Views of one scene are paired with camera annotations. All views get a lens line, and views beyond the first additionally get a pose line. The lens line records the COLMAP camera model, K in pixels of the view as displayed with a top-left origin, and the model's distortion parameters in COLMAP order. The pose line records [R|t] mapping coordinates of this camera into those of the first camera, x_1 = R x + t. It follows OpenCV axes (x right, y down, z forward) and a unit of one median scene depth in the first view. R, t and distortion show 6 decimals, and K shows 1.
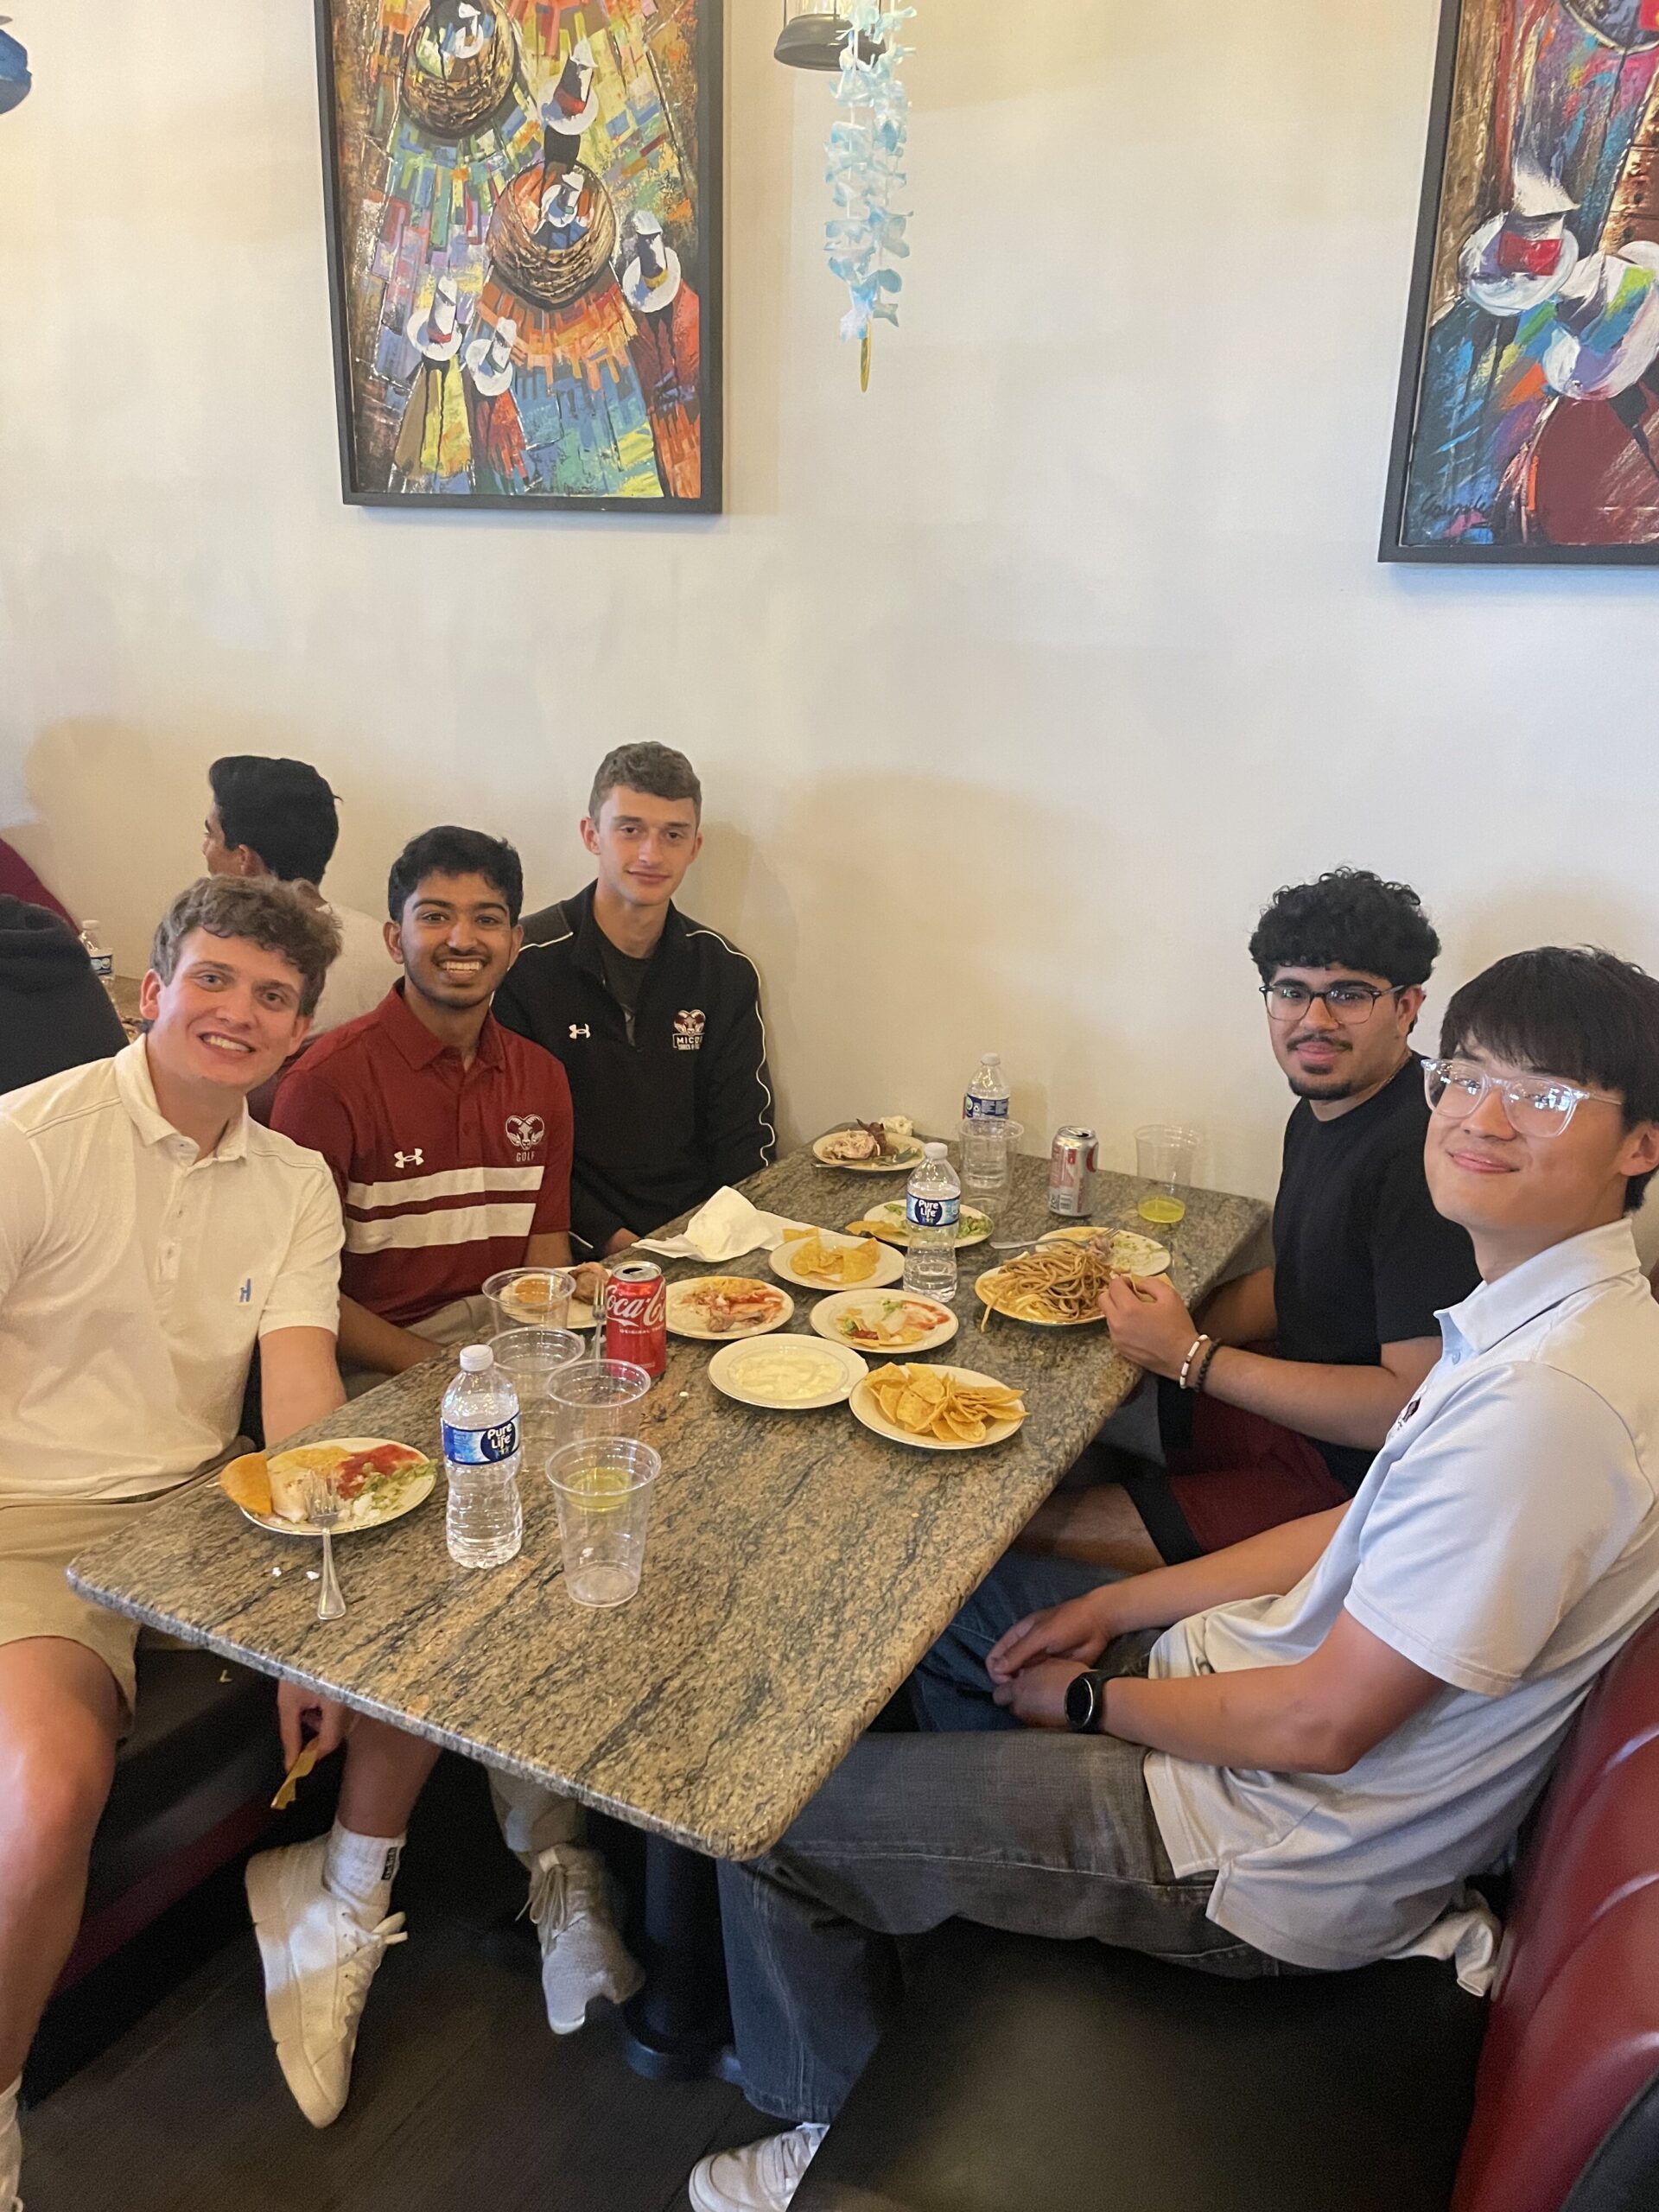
lens RADIAL K [[1679.5, 0, 827.5], [0, 1679.5, 1128.2], [0, 0, 1]] dist [0.068346, -0.088374]
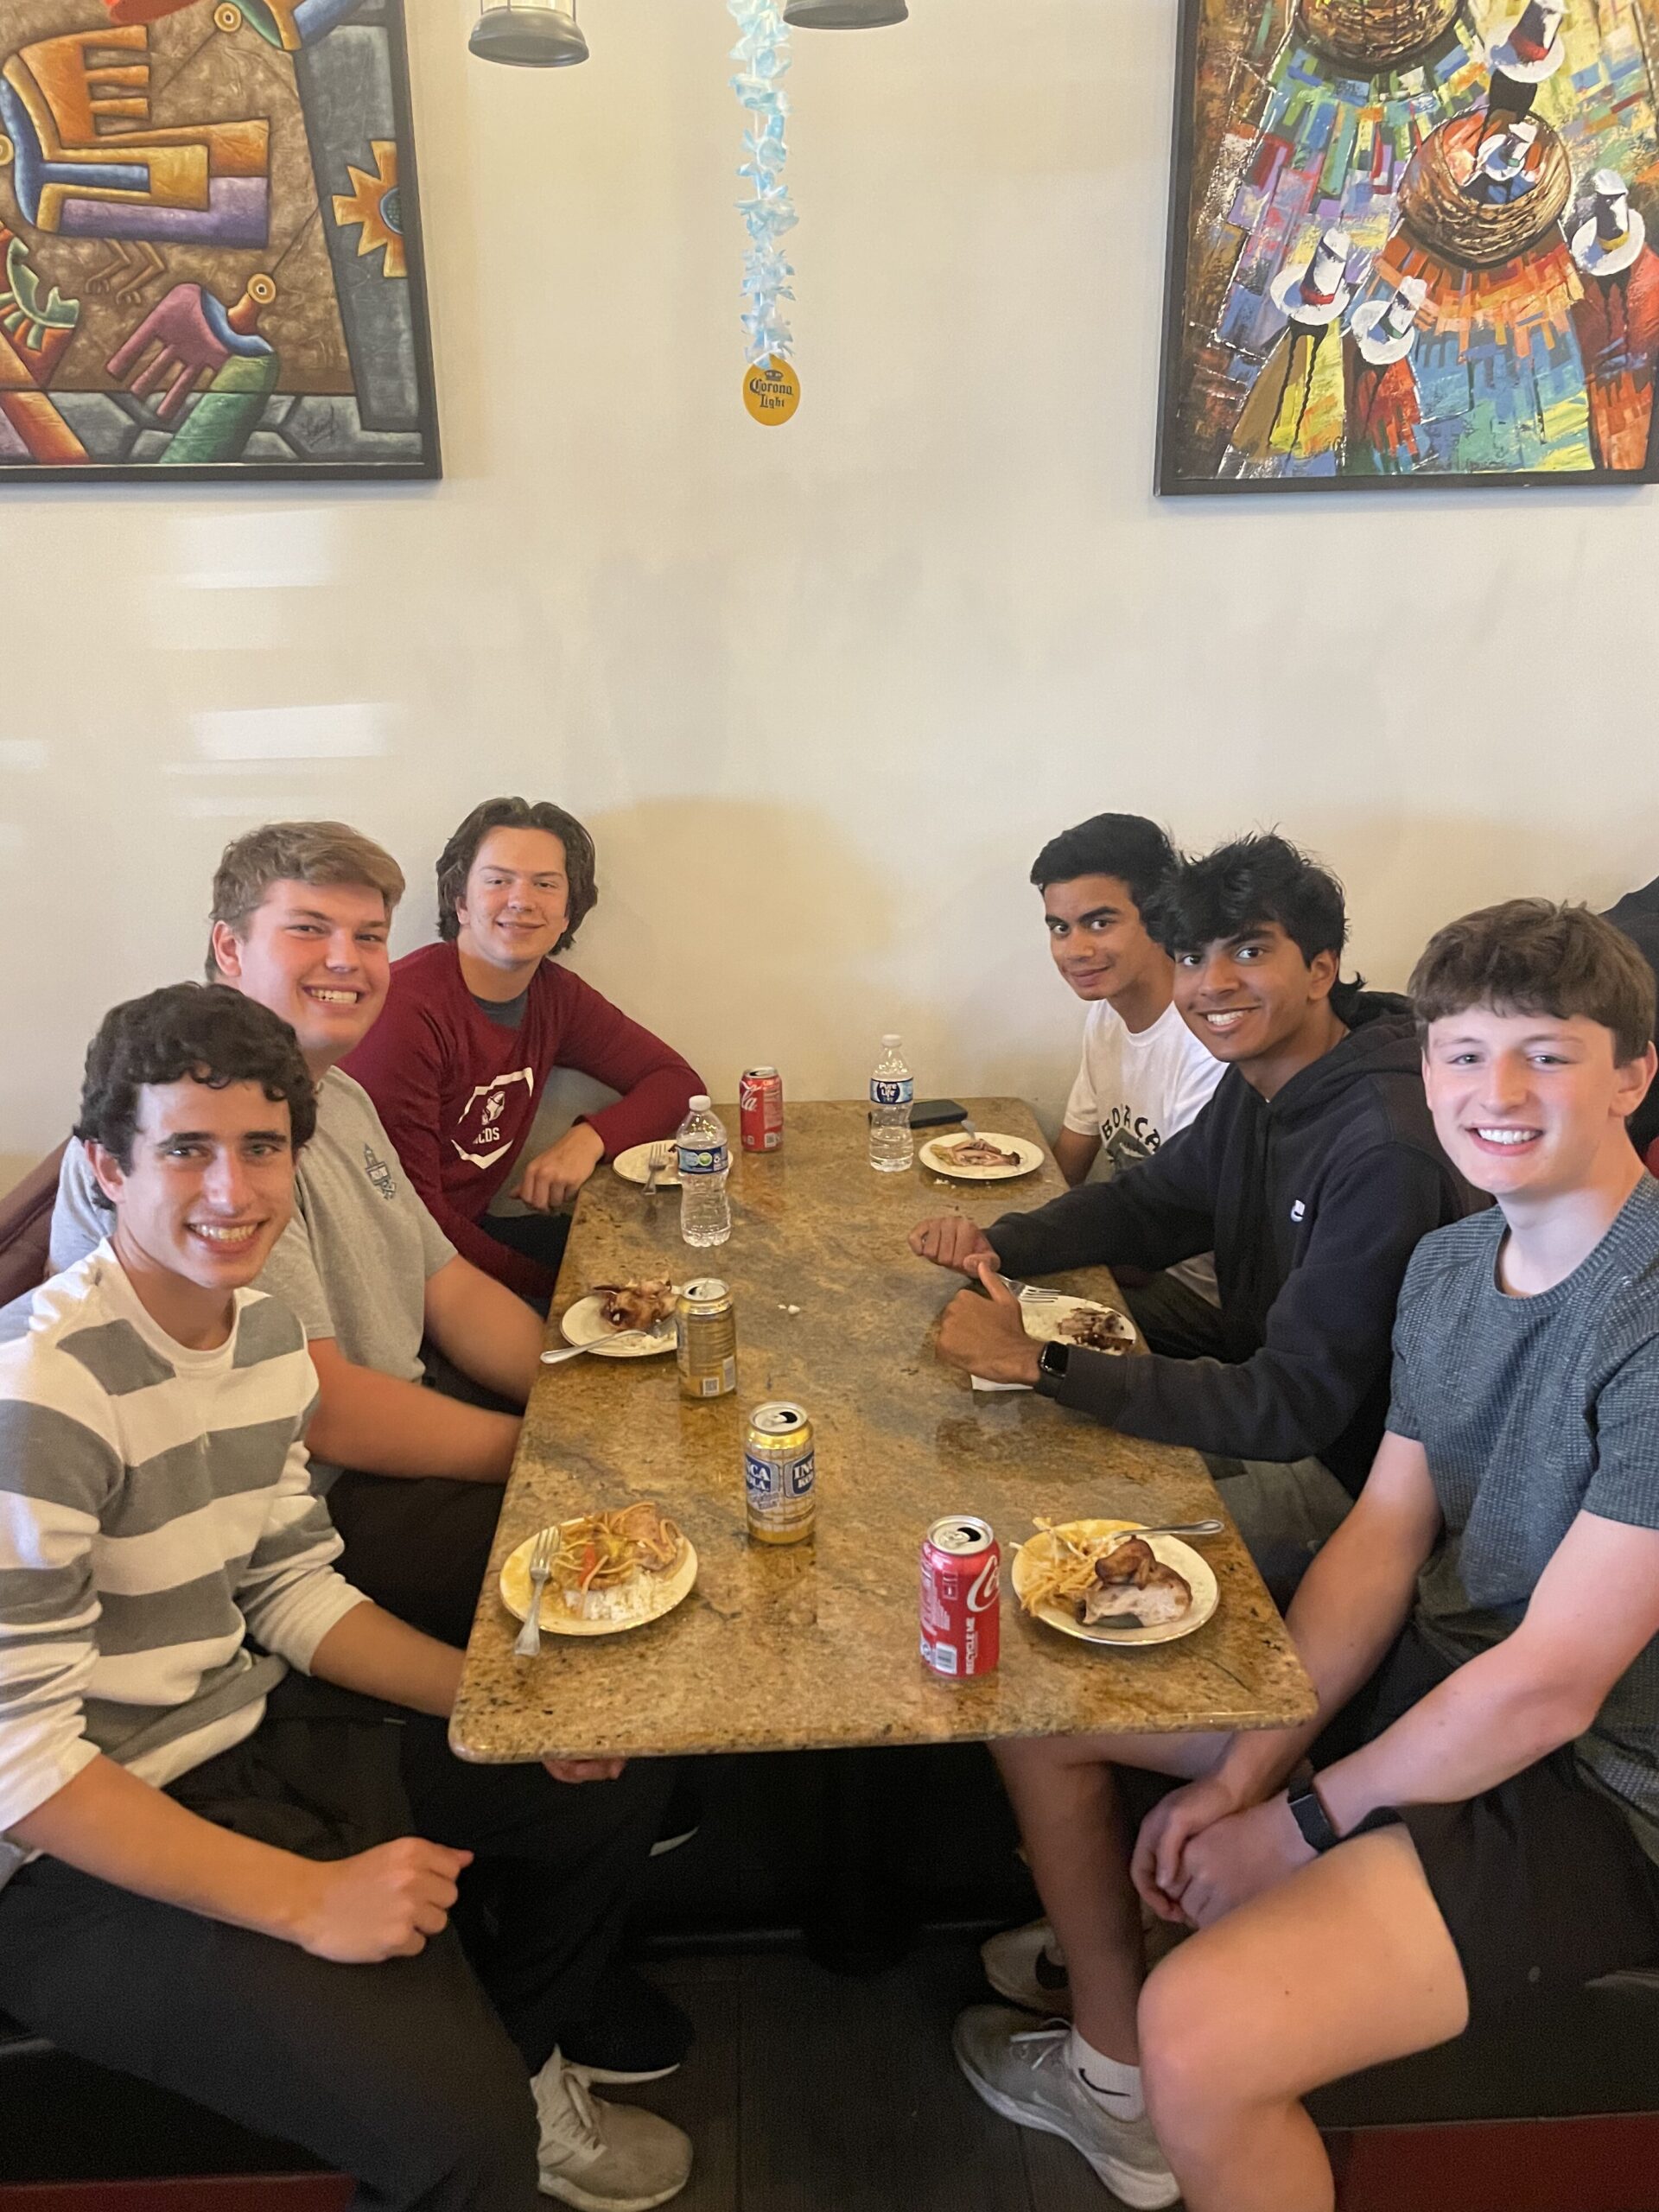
lens RADIAL K [[1679.5, 0, 767.0], [0, 1679.5, 1087.6], [0, 0, 1]] dist [0.068346, -0.088374]
pose [[0.852003, -0.214015, 0.477795, -1.009759], [0.207534, 0.975926, 0.067064, -0.194804], [-0.480646, 0.042020, 0.875908, 0.404094]]
